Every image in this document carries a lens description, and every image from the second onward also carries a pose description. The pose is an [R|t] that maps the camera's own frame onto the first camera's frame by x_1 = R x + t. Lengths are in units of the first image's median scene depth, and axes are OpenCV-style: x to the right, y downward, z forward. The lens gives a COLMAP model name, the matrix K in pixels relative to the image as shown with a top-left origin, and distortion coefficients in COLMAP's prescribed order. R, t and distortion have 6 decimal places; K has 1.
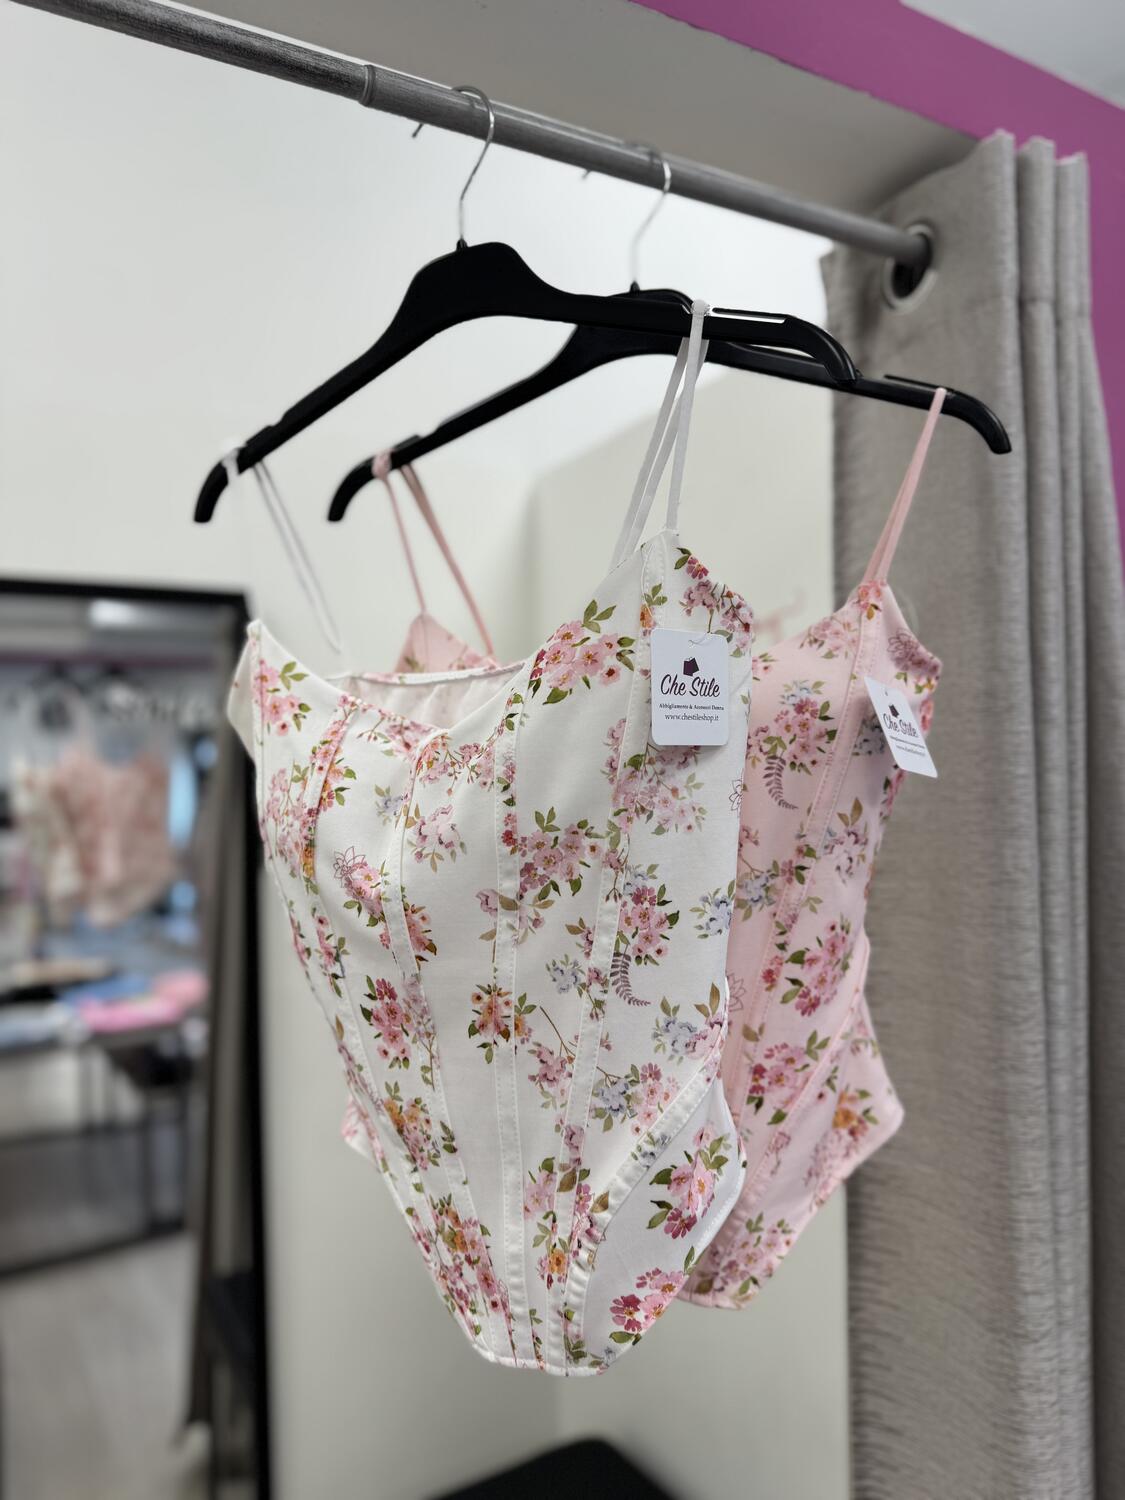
lens RADIAL K [[1048.8, 0, 562.5], [0, 1048.8, 750.0], [0, 0, 1]] dist [0.173760, -0.307233]
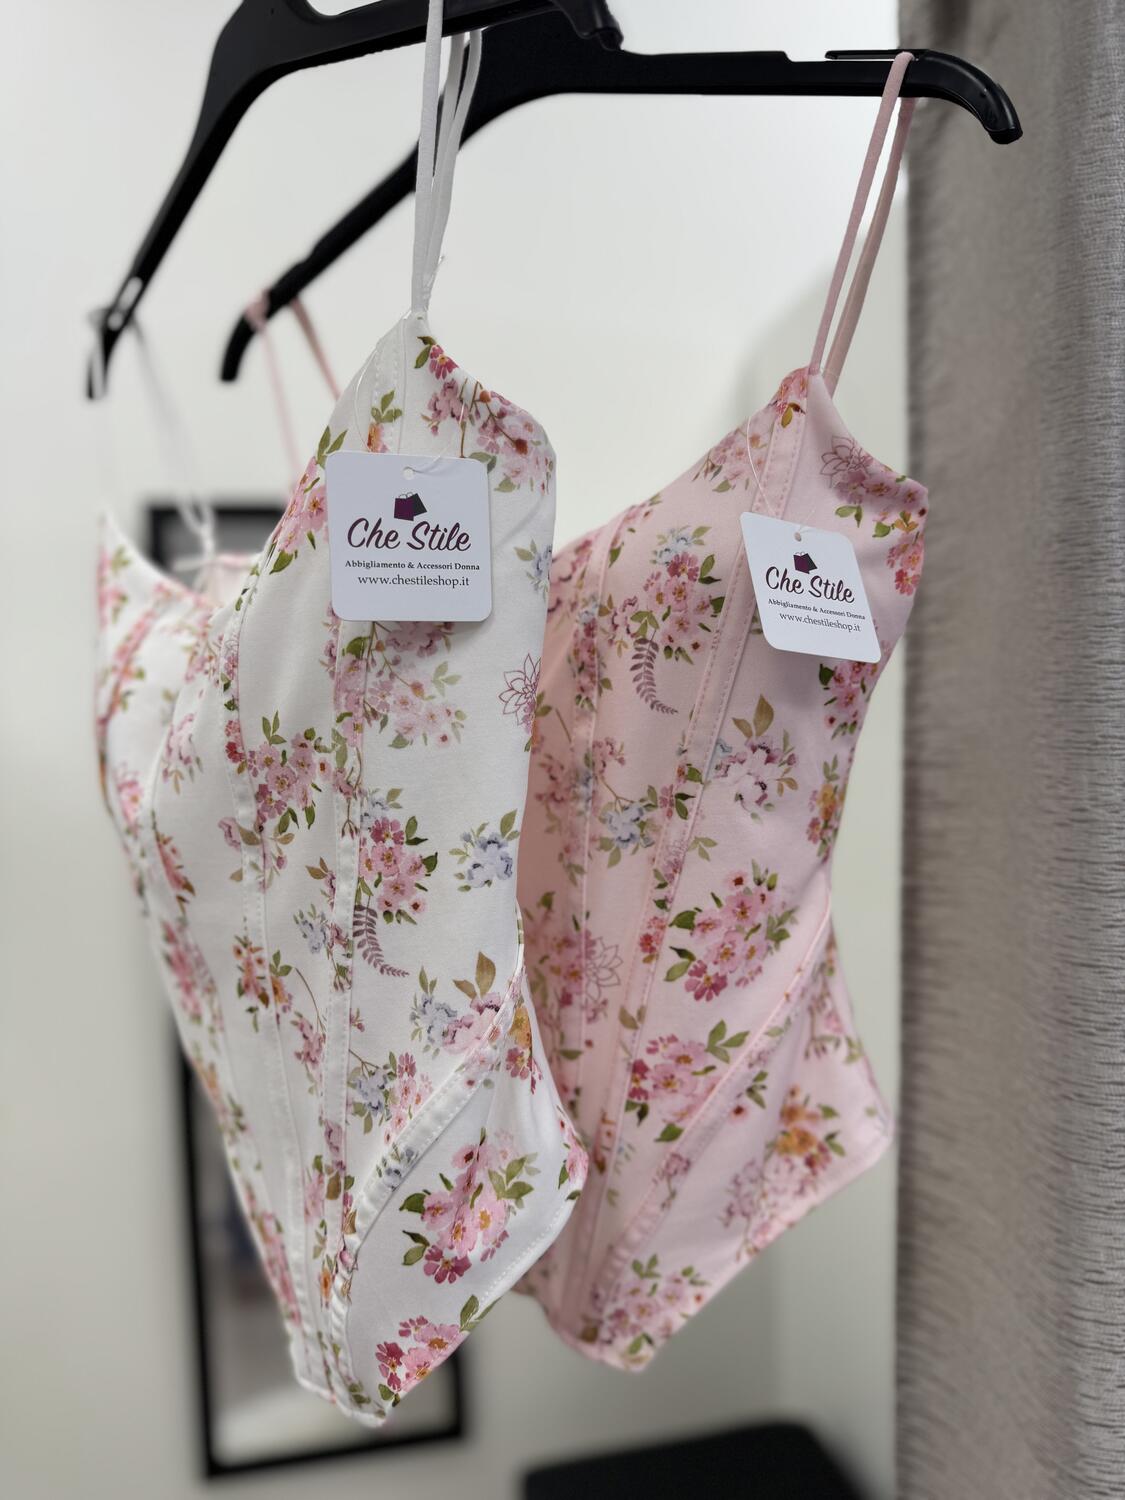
lens RADIAL K [[1053.3, 0, 591.6], [0, 1053.3, 749.6], [0, 0, 1]] dist [0.131757, -0.210871]
pose [[0.937973, 0.003044, -0.346694, 0.446735], [0.022187, 0.997385, 0.068782, 0.032846], [0.345997, -0.072208, 0.935453, 0.348557]]
